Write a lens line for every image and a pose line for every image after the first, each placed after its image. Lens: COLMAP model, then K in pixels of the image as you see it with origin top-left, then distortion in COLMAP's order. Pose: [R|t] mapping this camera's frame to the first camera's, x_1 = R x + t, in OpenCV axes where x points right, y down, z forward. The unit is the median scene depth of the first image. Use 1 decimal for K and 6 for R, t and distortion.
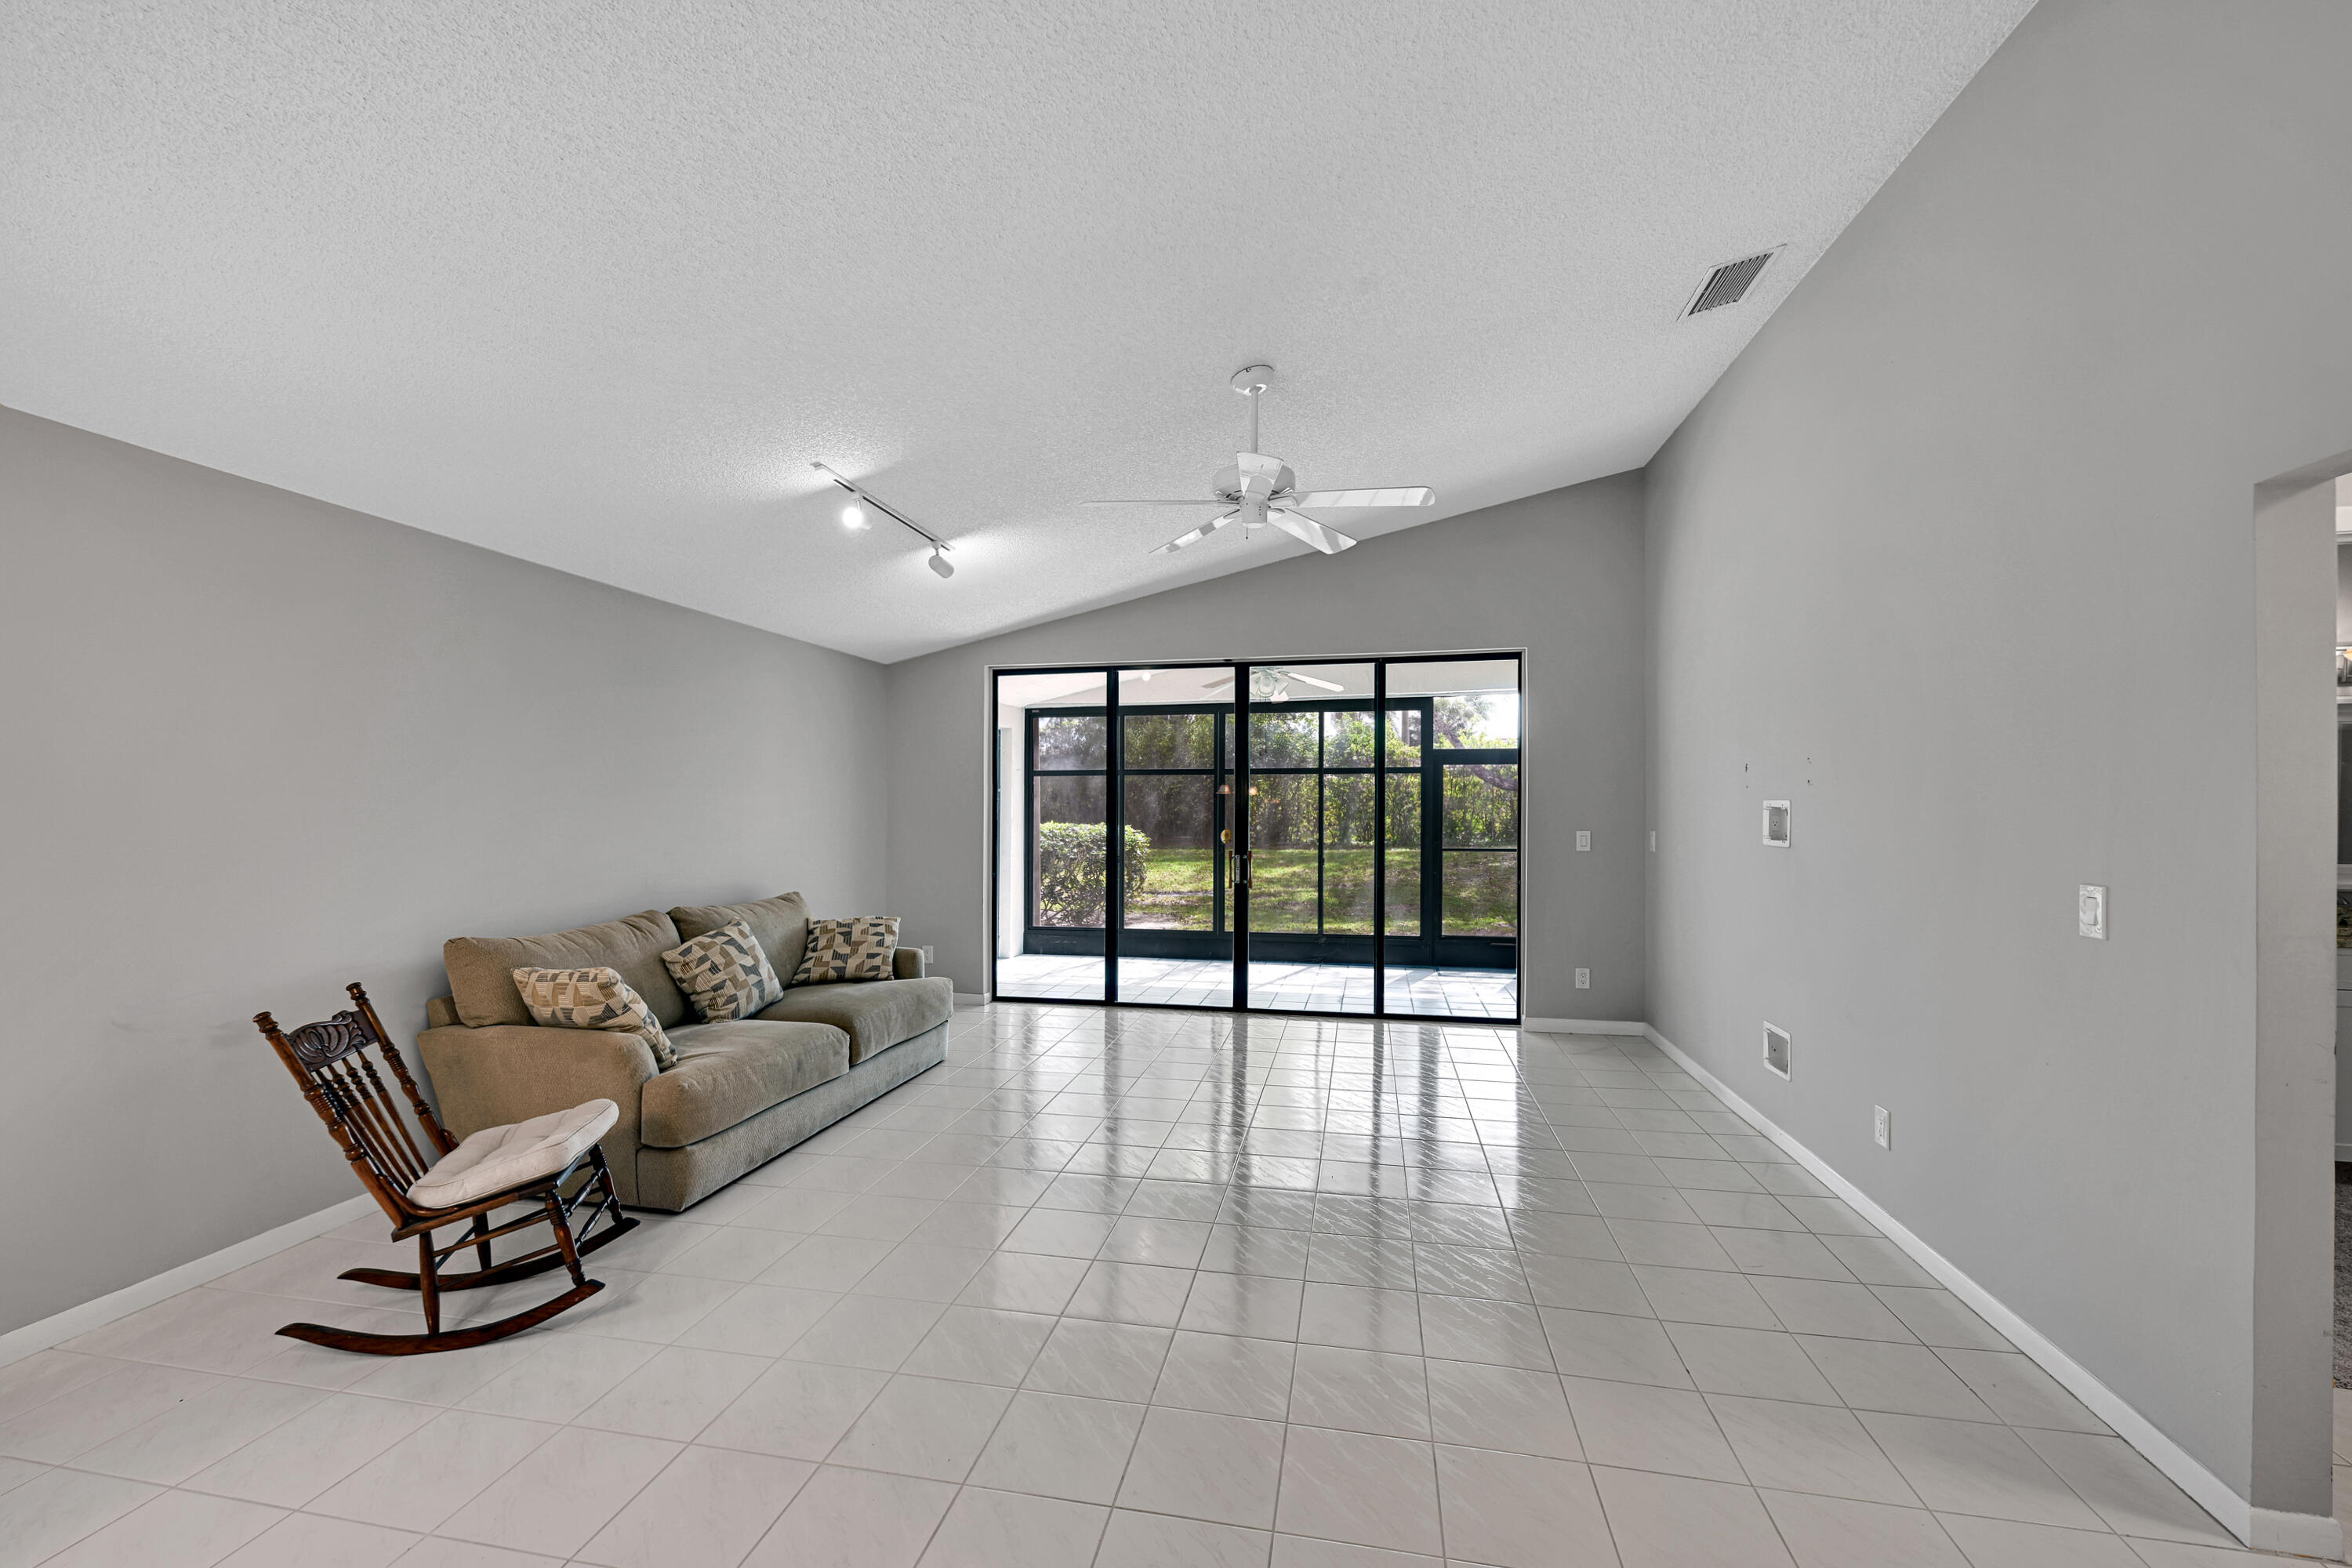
lens RADIAL K [[924.9, 0, 1183.5], [0, 924.9, 783.3], [0, 0, 1]] dist [-0.005786, 0.000268]
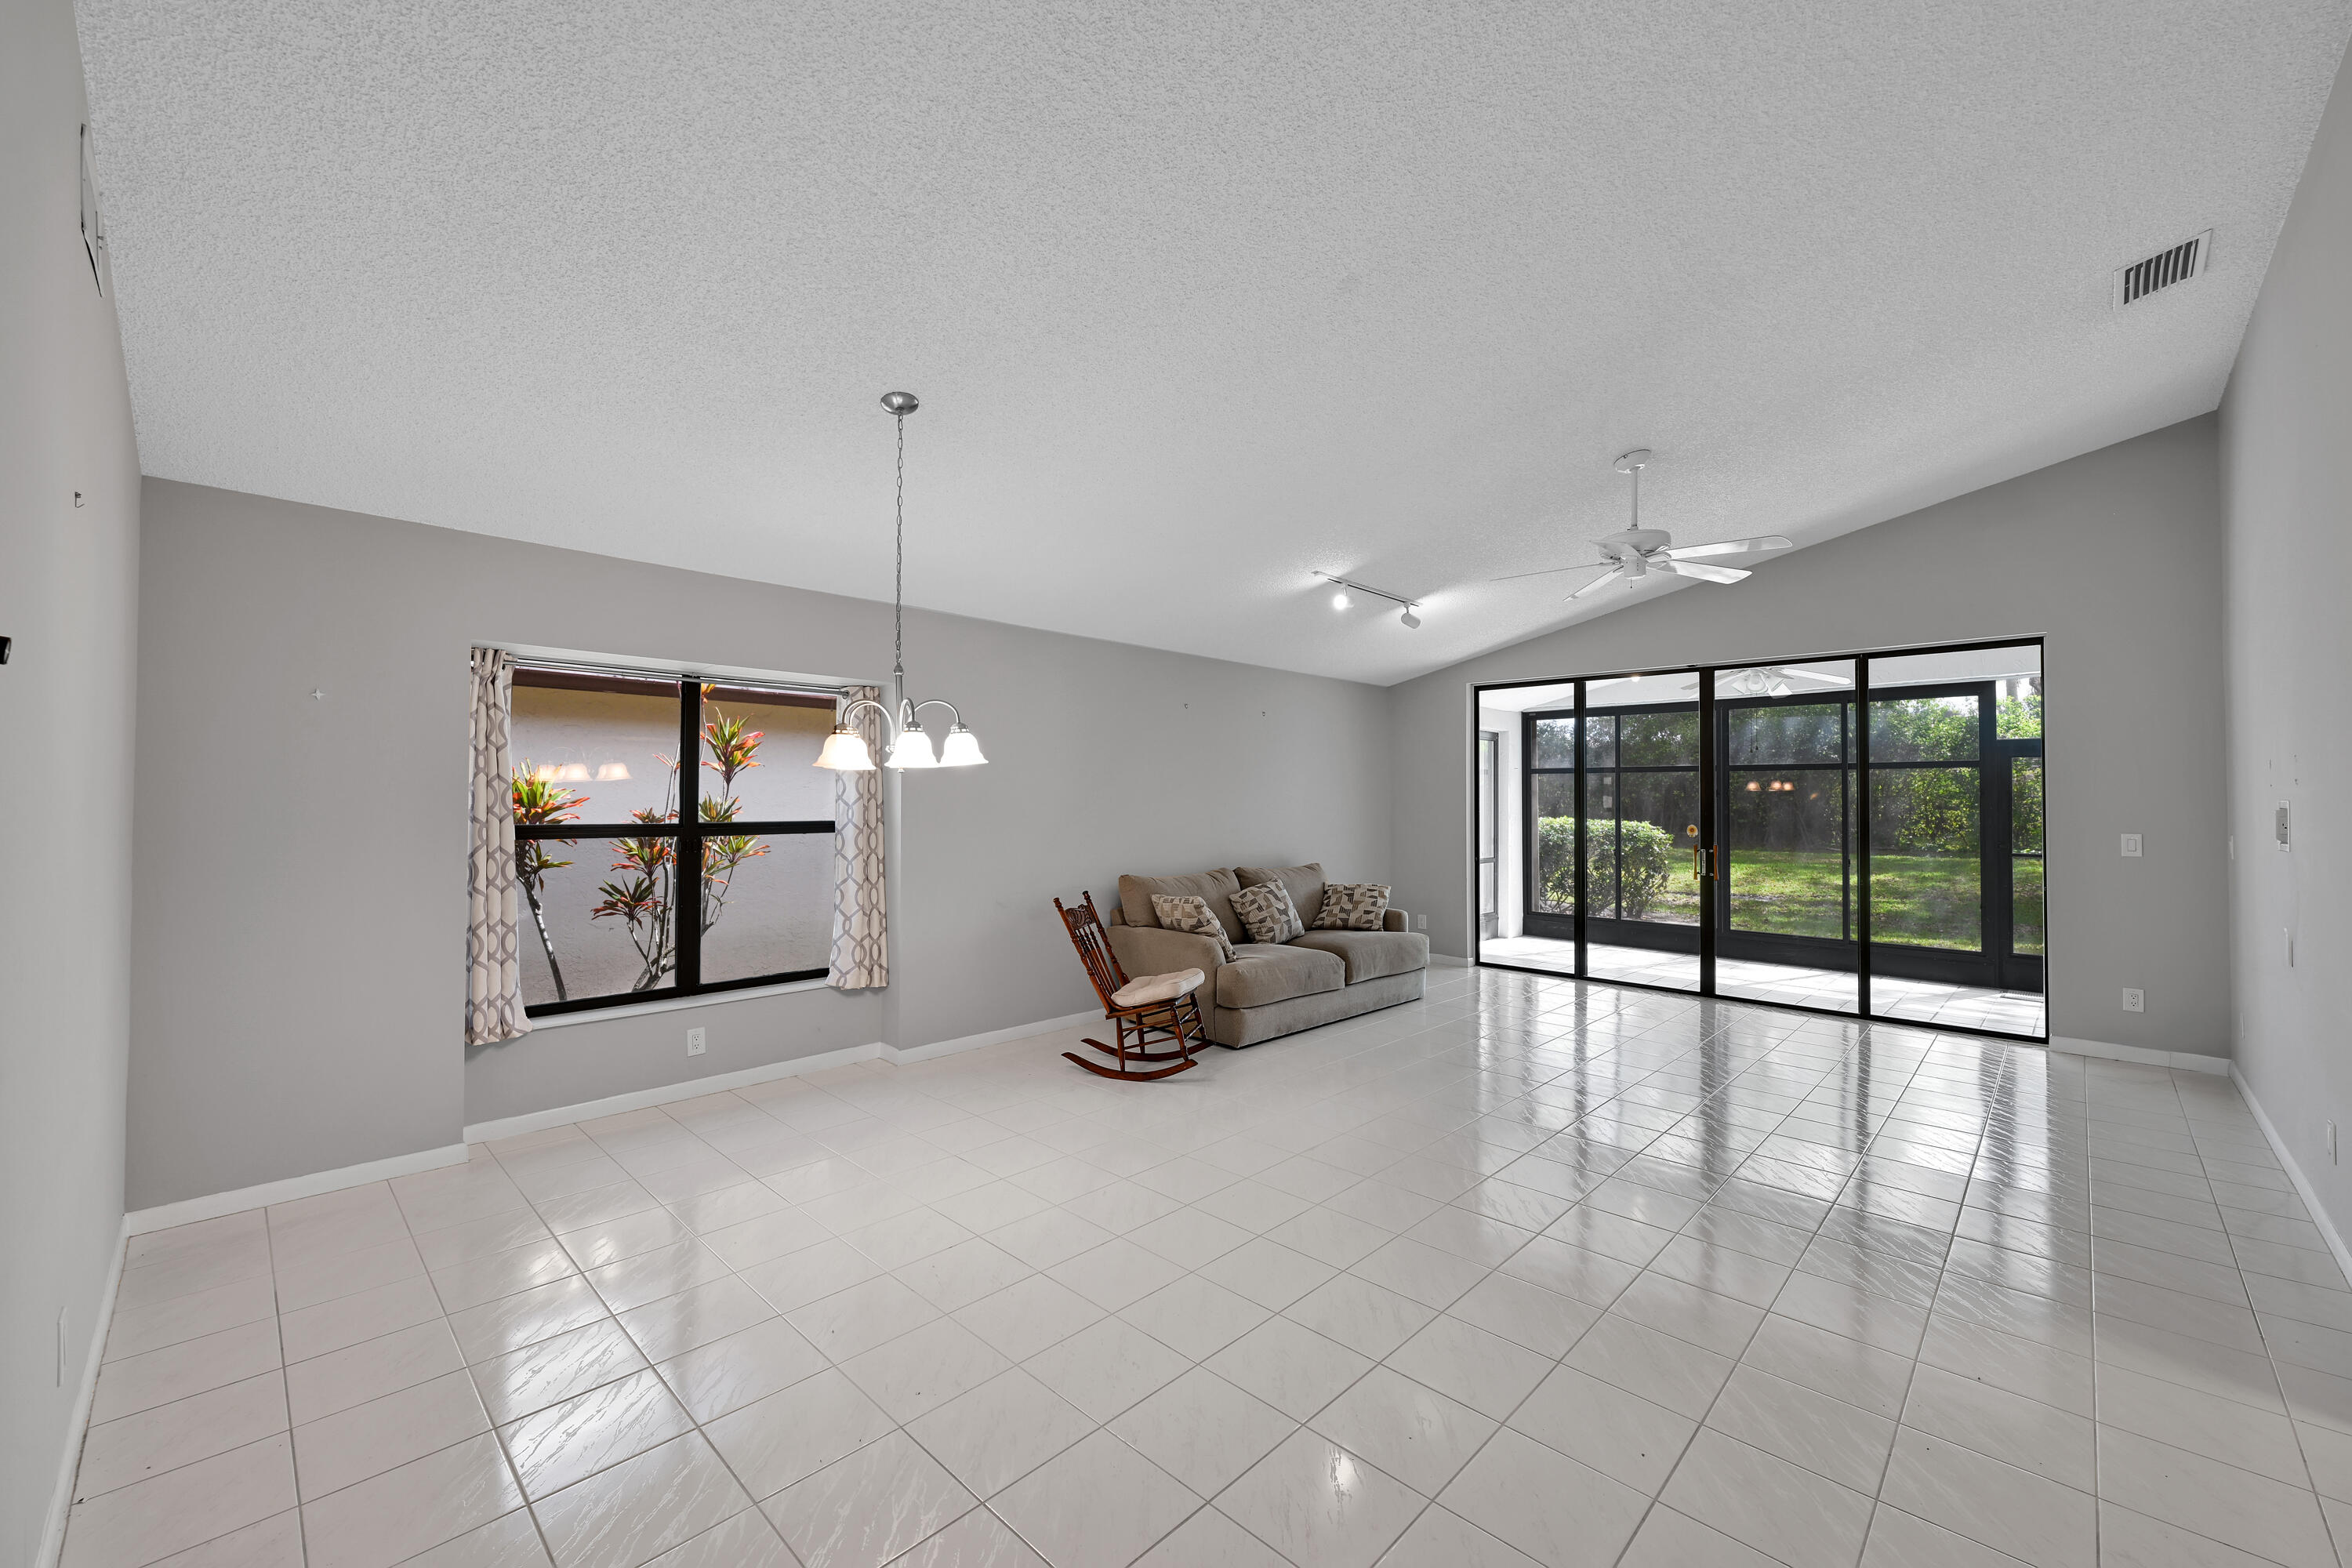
lens RADIAL K [[924.9, 0, 1200.8], [0, 924.9, 779.2], [0, 0, 1]] dist [-0.005786, 0.000268]
pose [[0.848692, -0.005613, -0.528857, 0.181249], [0.006062, 0.999981, -0.000885, -0.006628], [0.528852, -0.002455, 0.848710, -0.285654]]
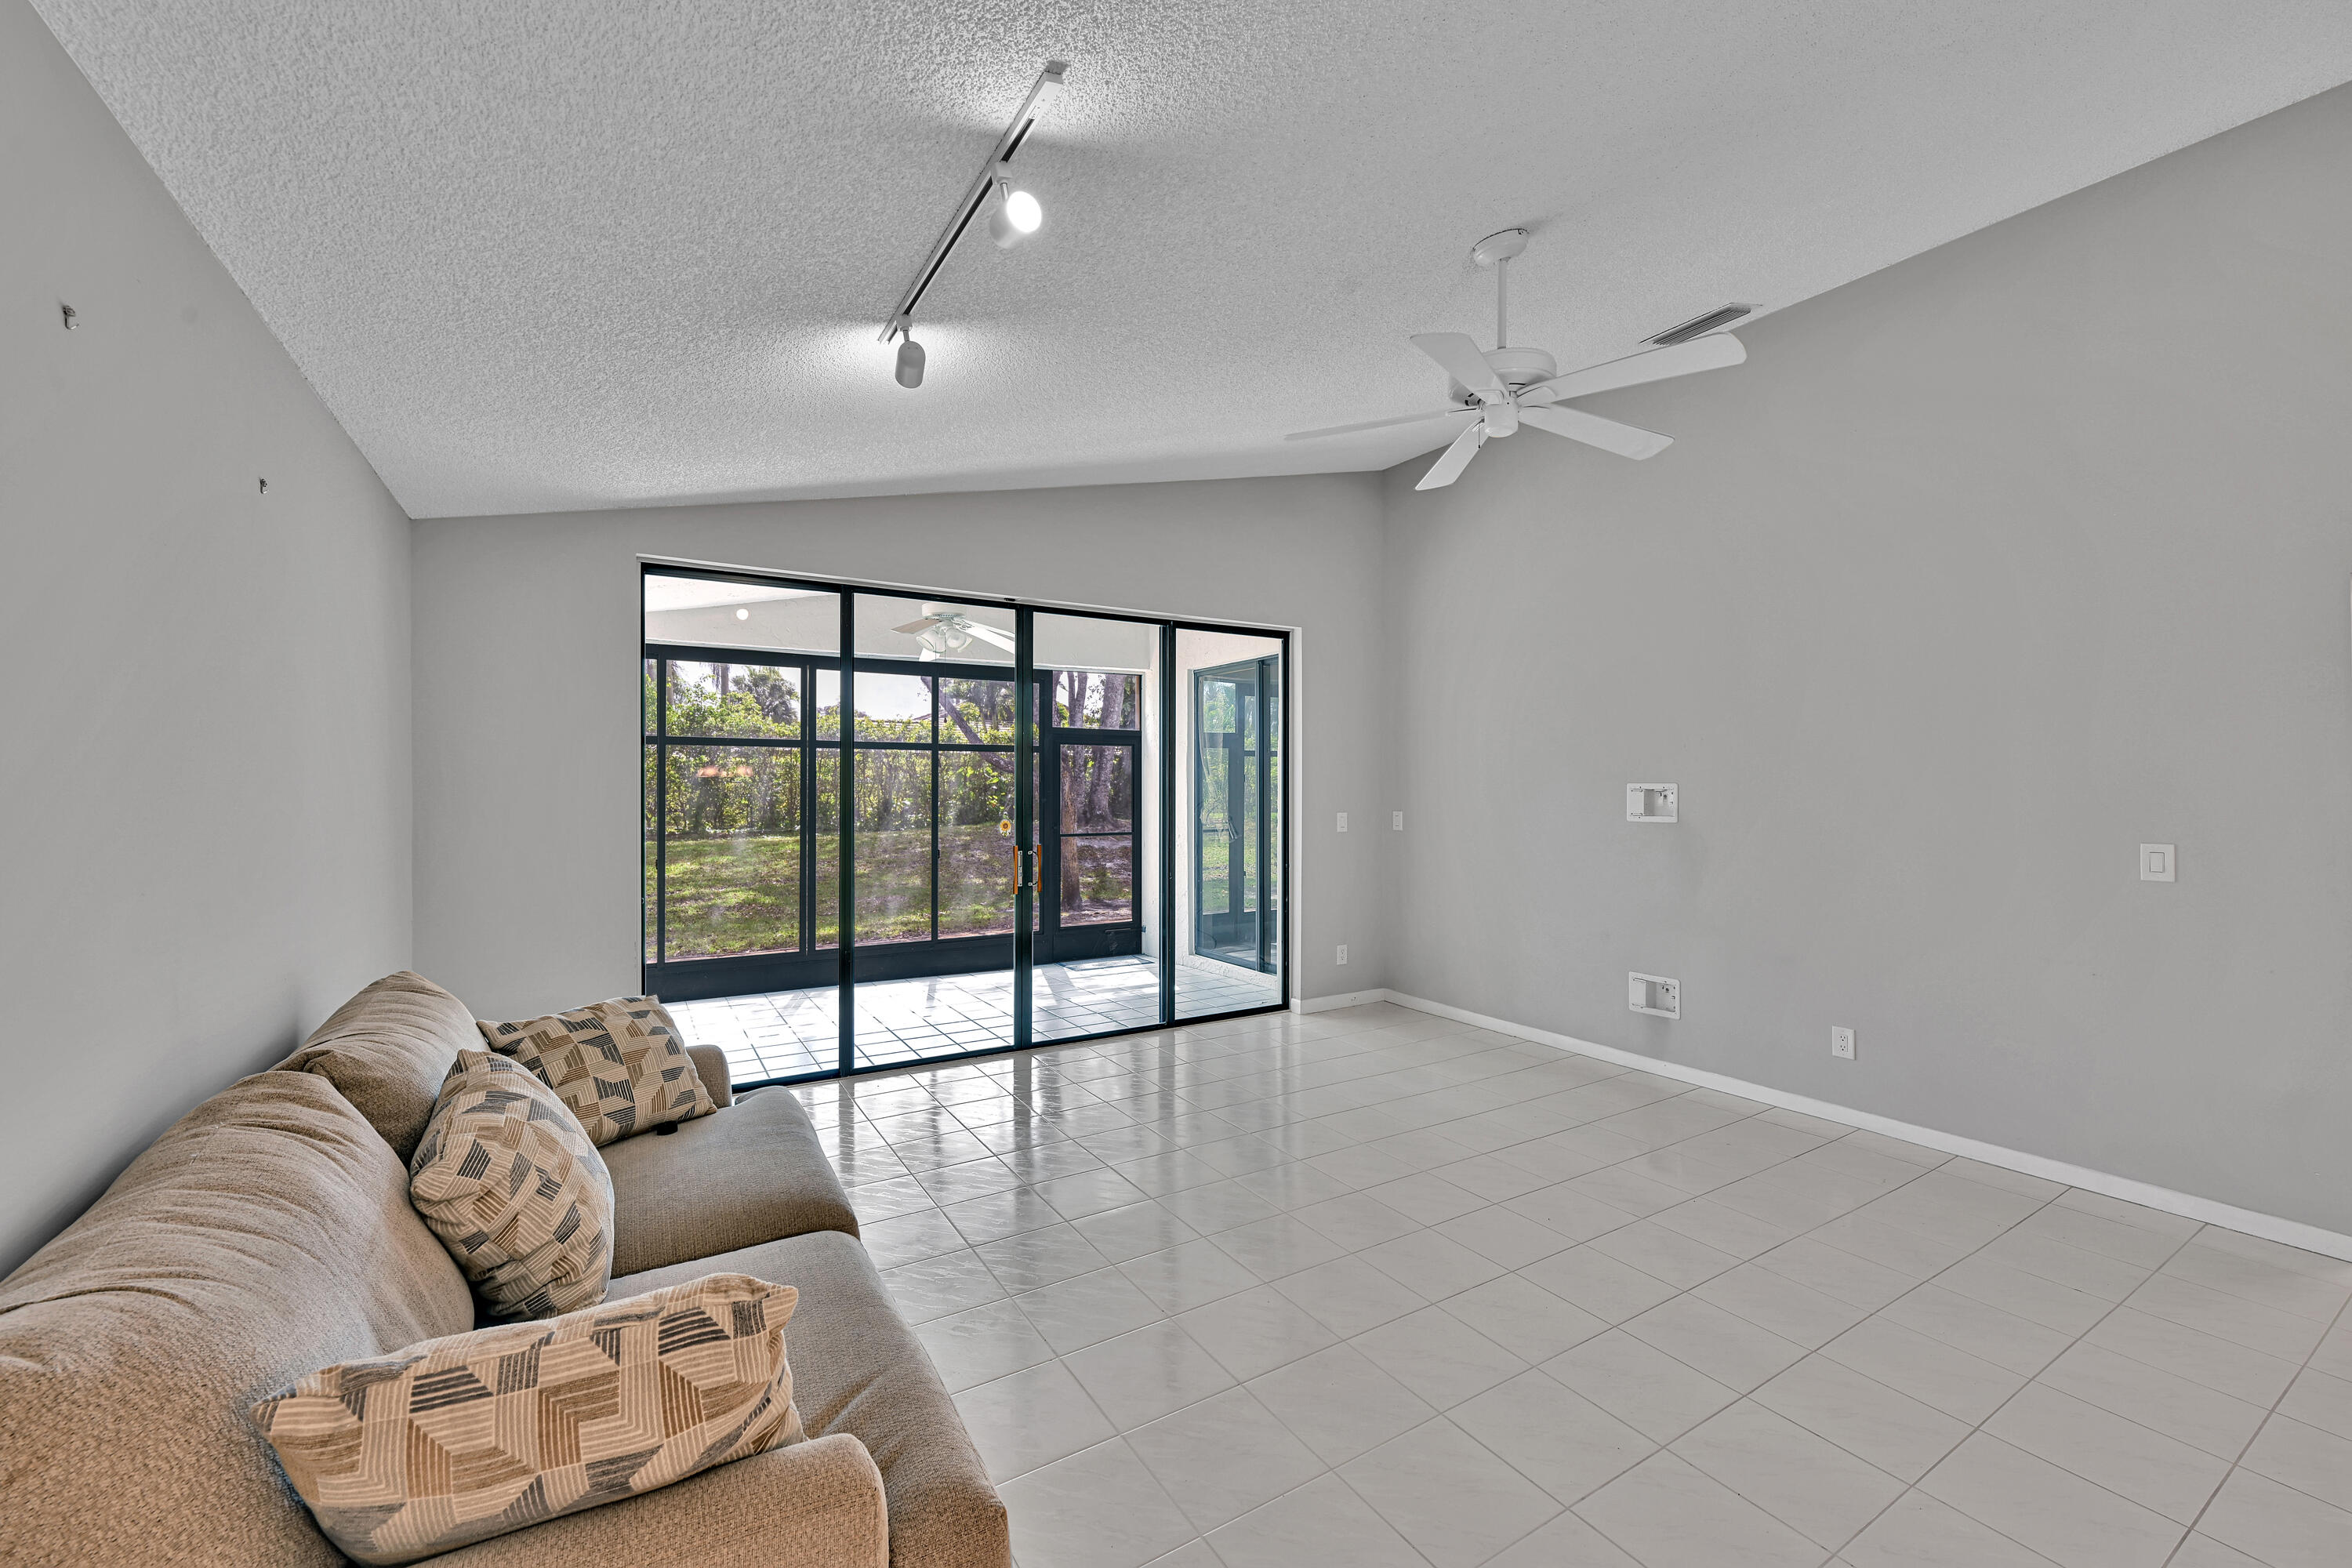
lens RADIAL K [[924.9, 0, 1181.2], [0, 924.9, 785.6], [0, 0, 1]] dist [-0.005786, 0.000268]
pose [[0.742759, 0.003266, 0.669551, -0.511245], [-0.016854, 0.999762, 0.013820, 0.013005], [-0.669347, -0.021550, 0.742638, 0.459810]]
